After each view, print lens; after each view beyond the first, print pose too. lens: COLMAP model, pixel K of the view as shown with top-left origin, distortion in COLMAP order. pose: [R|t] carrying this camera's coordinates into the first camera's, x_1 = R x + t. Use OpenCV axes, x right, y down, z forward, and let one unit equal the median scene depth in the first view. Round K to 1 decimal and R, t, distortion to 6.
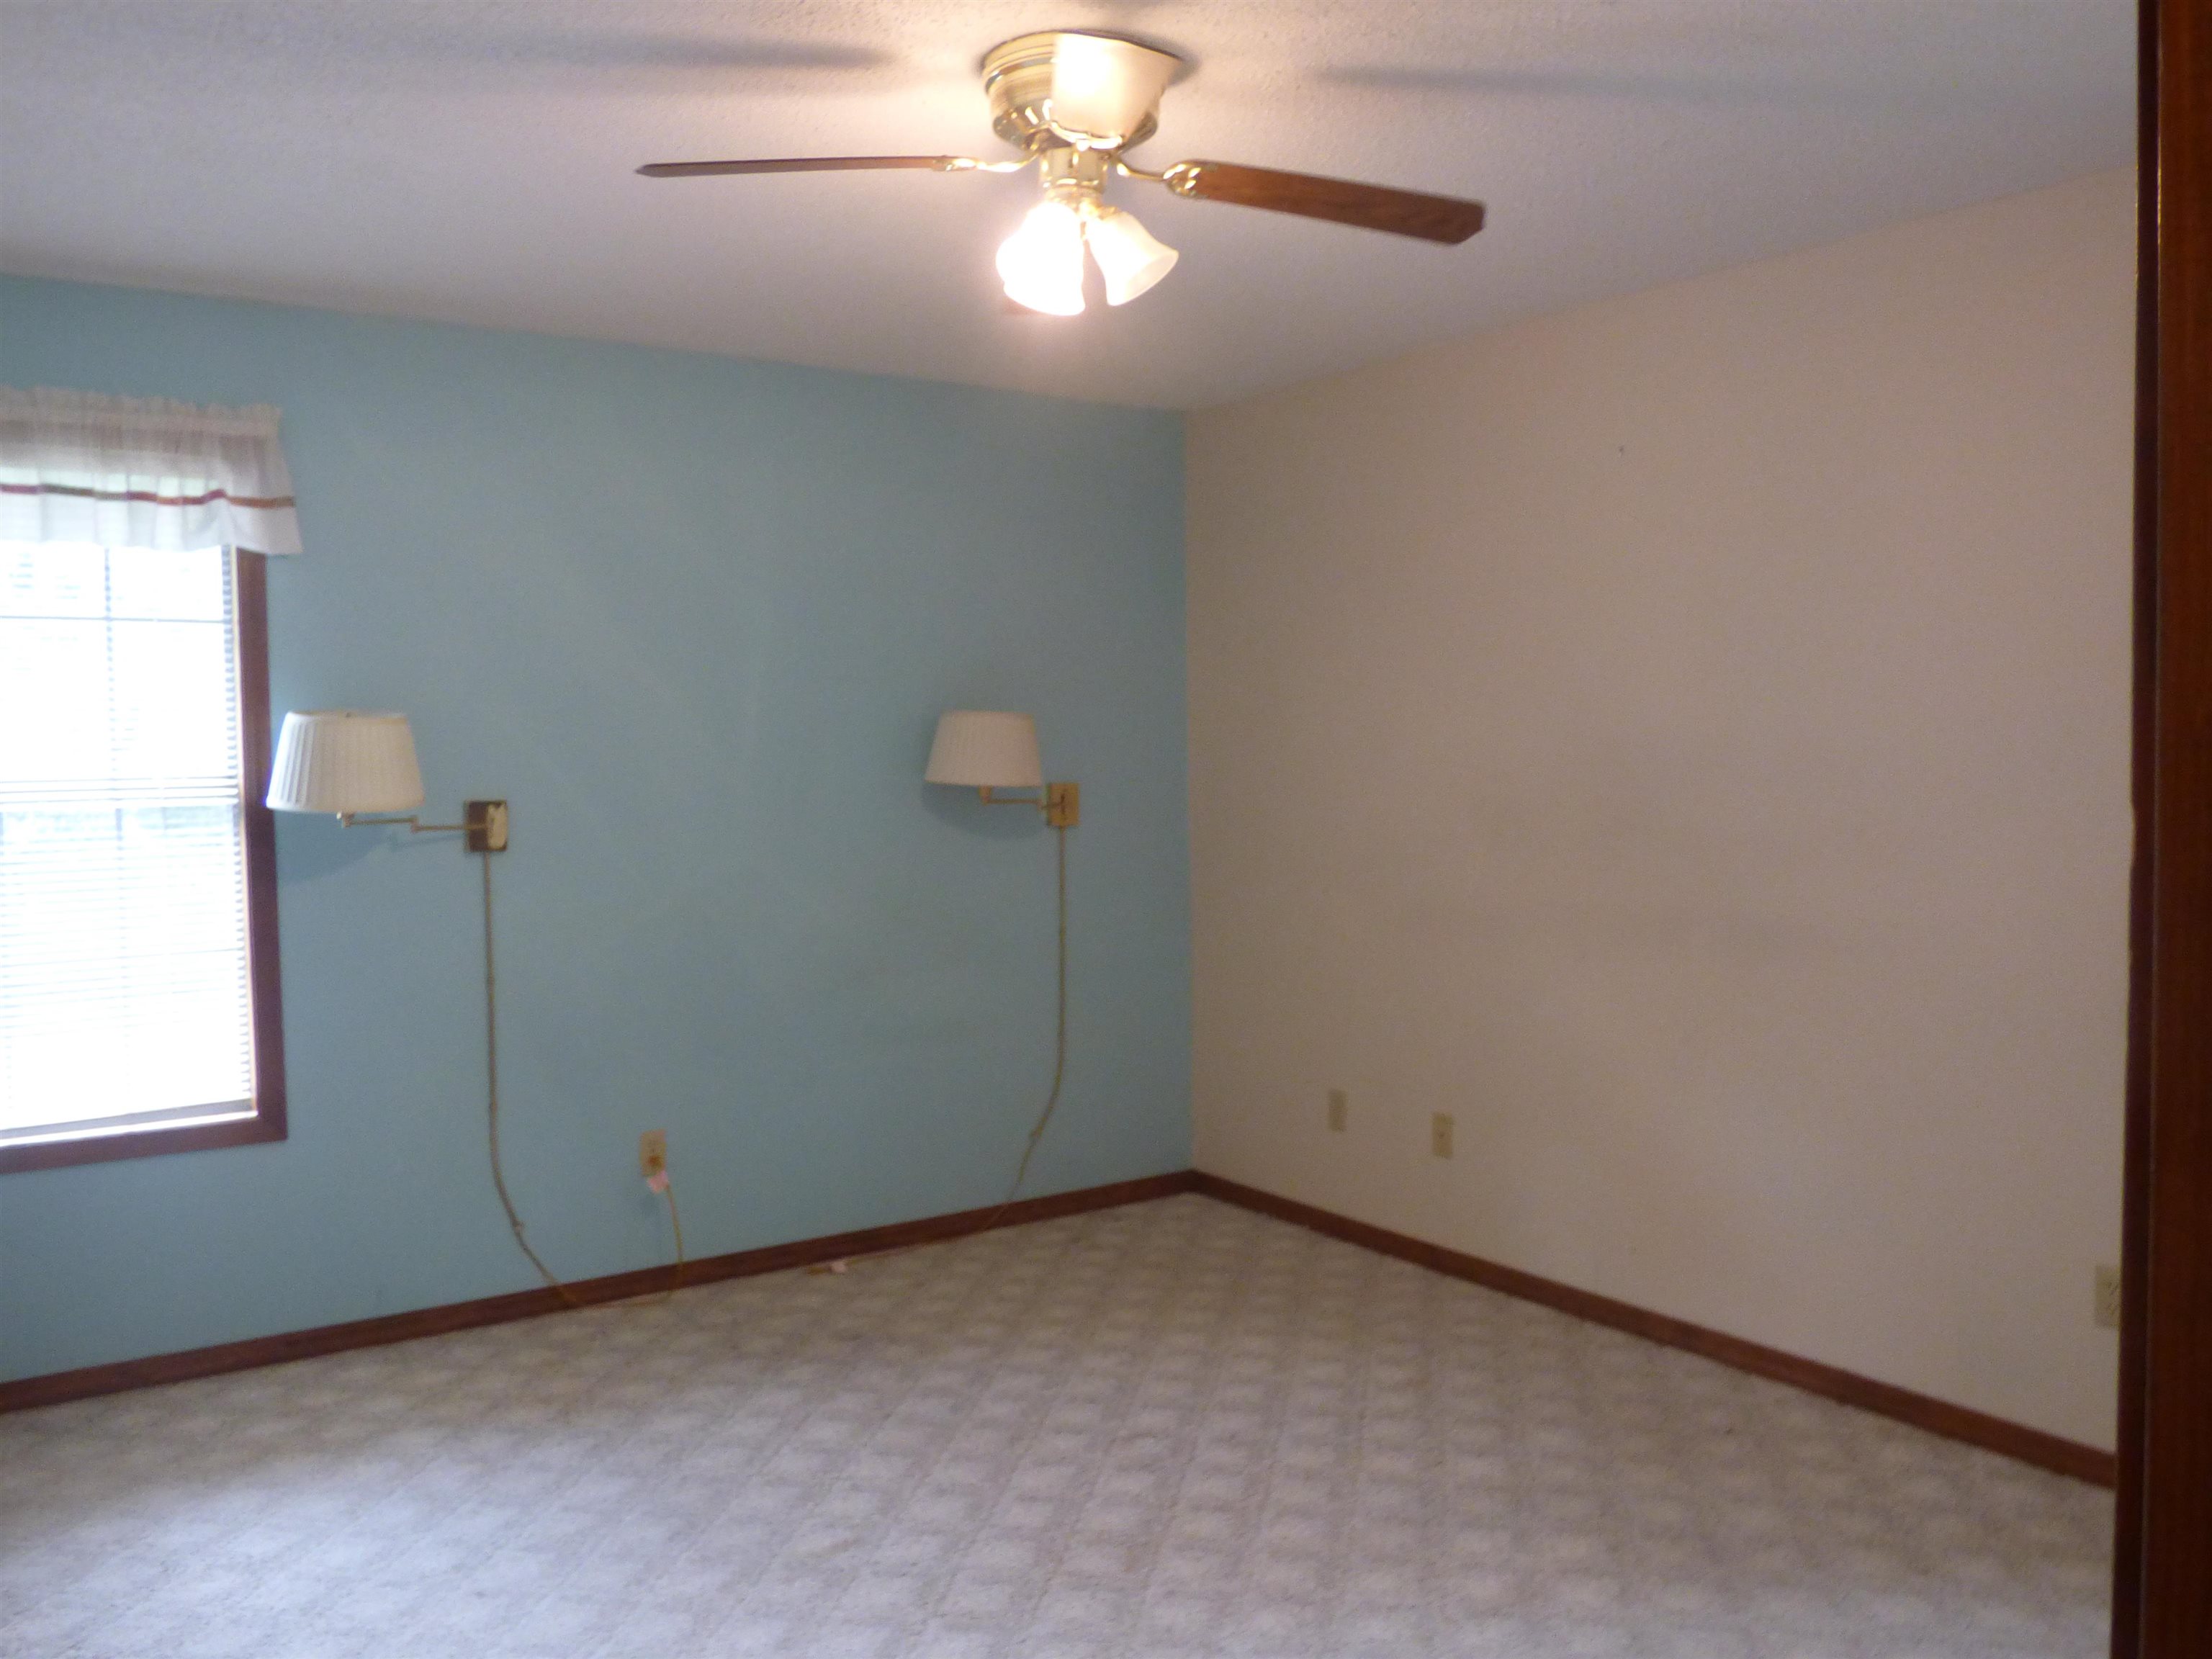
lens RADIAL K [[1801.1, 0, 1103.6], [0, 1801.1, 828.6], [0, 0, 1]] dist [-0.034443, -0.004953]
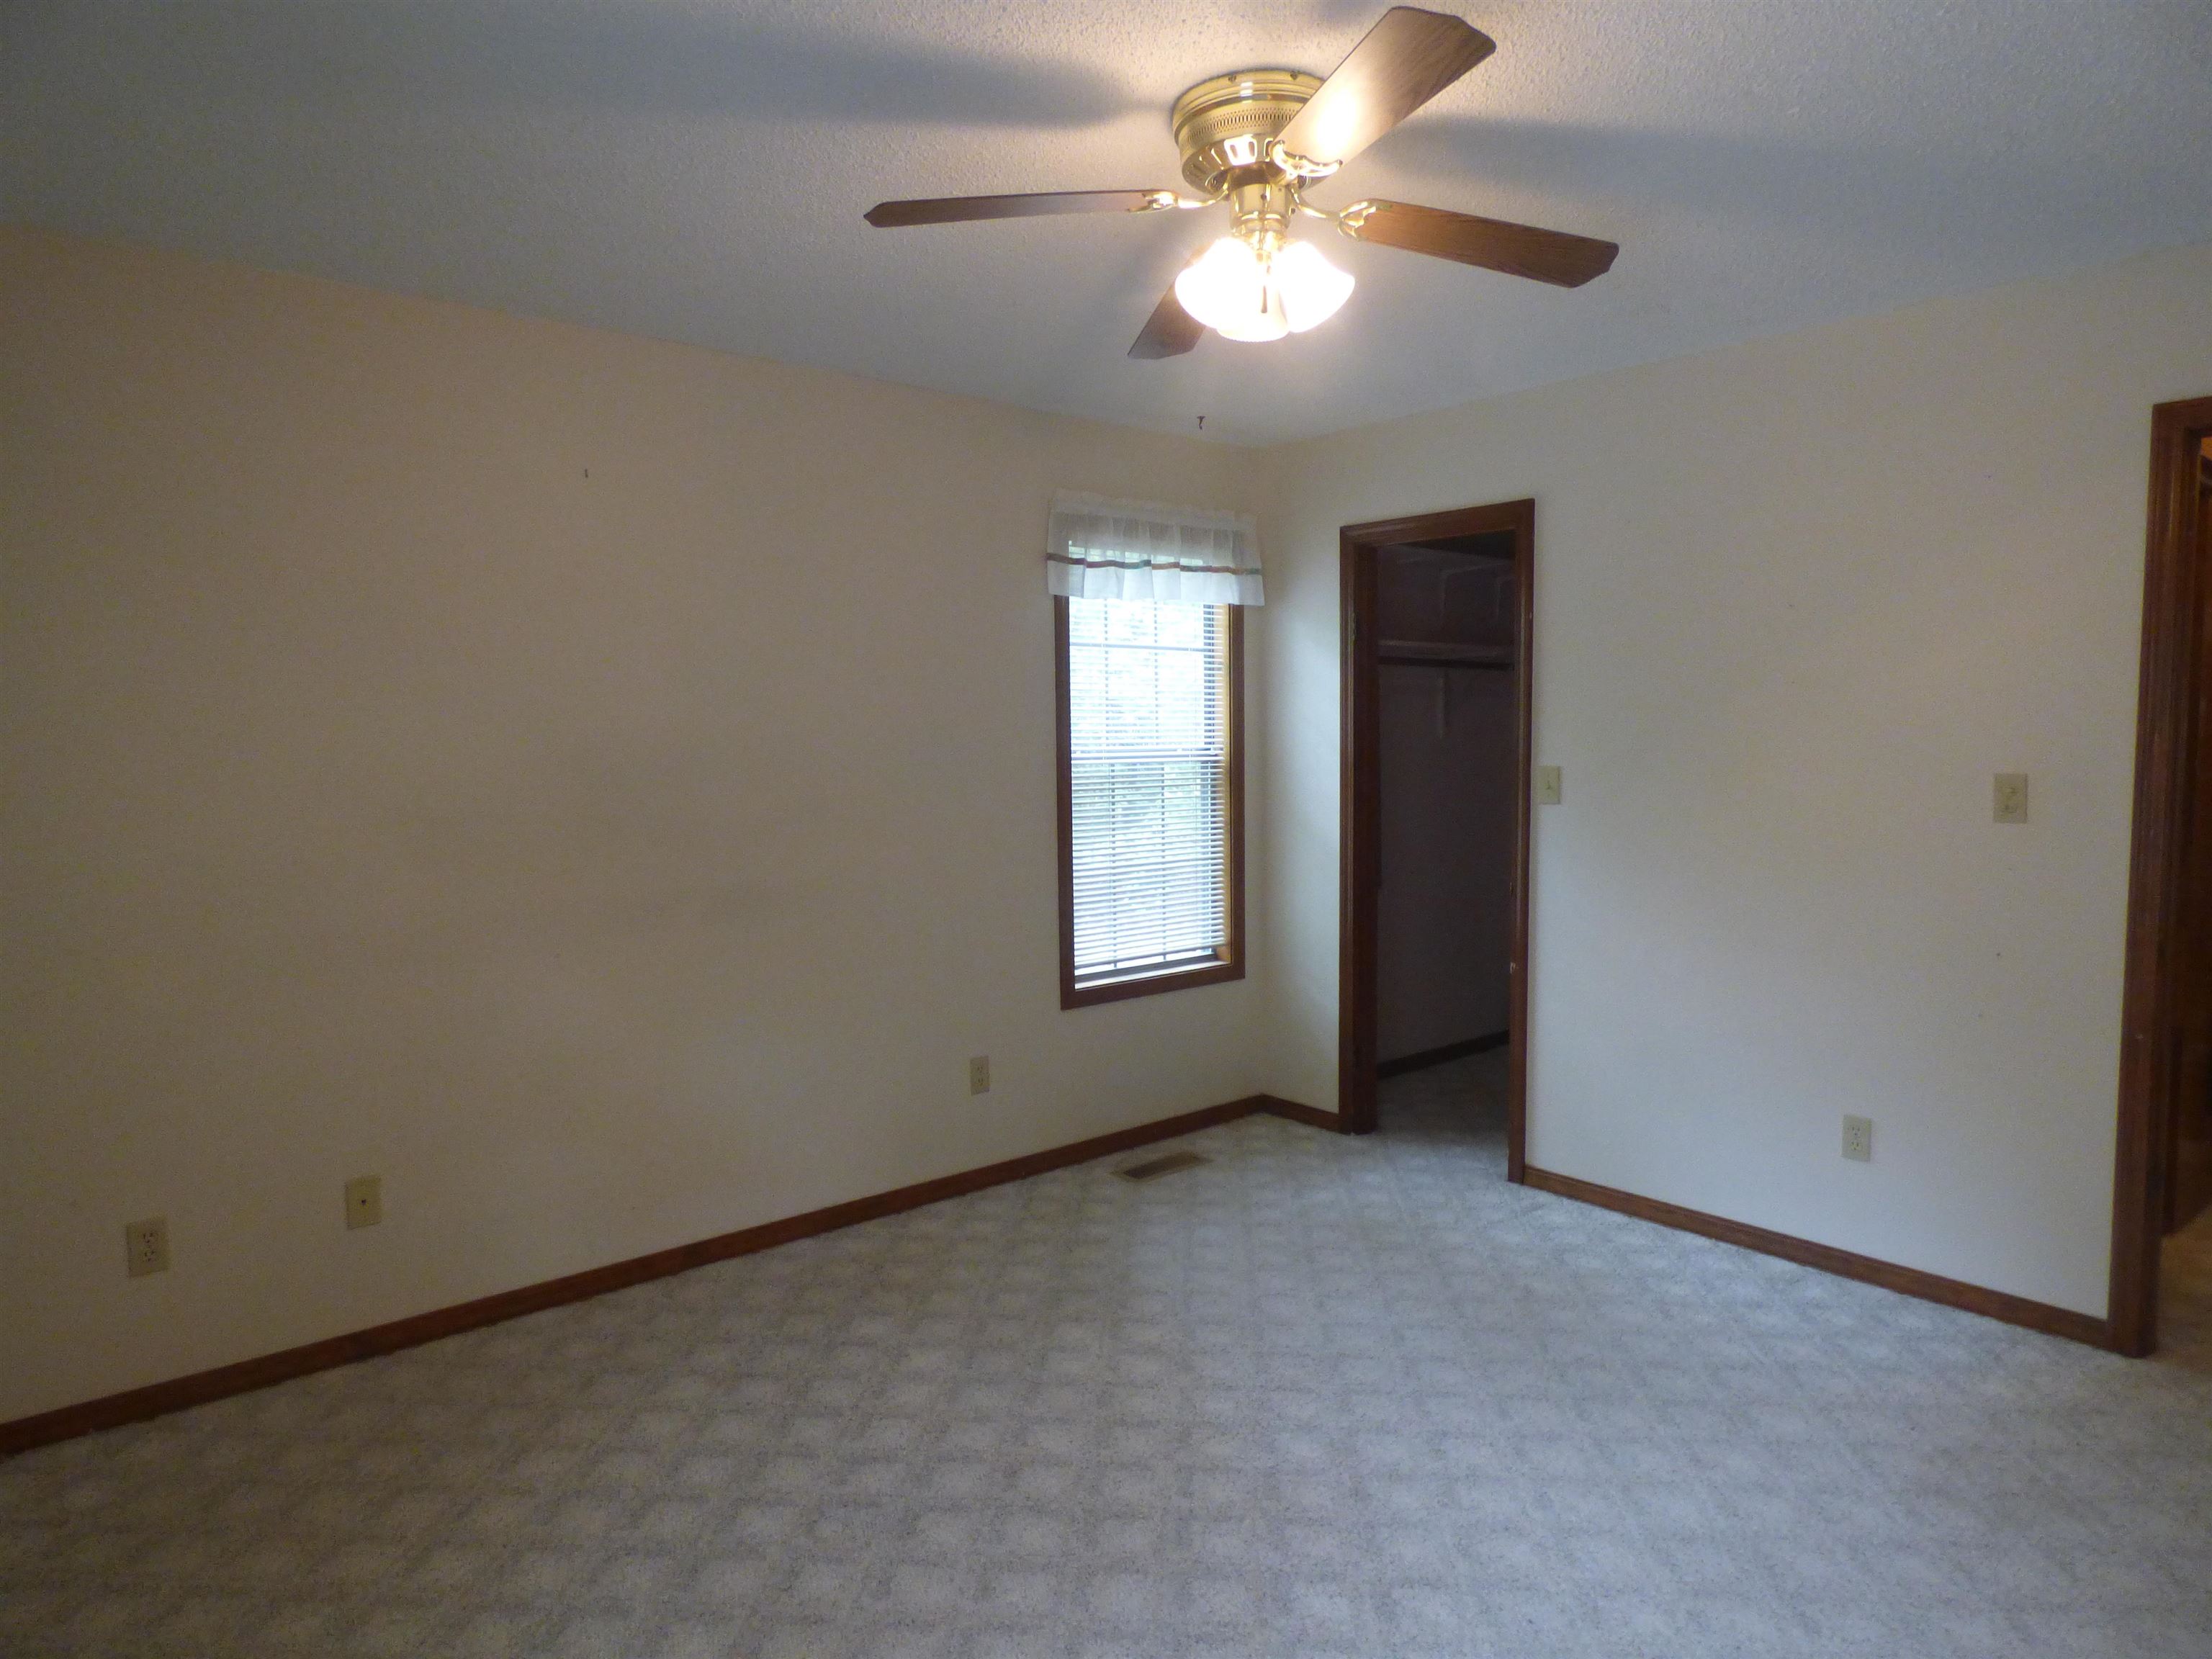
lens RADIAL K [[1365.2, 0, 1102.7], [0, 1365.2, 832.4], [0, 0, 1]] dist [-0.013850, 0.004330]
pose [[-0.102306, -0.063455, 0.992727, -0.656794], [0.062275, 0.995597, 0.070056, -0.042366], [-0.992802, 0.068989, -0.097904, 0.930925]]
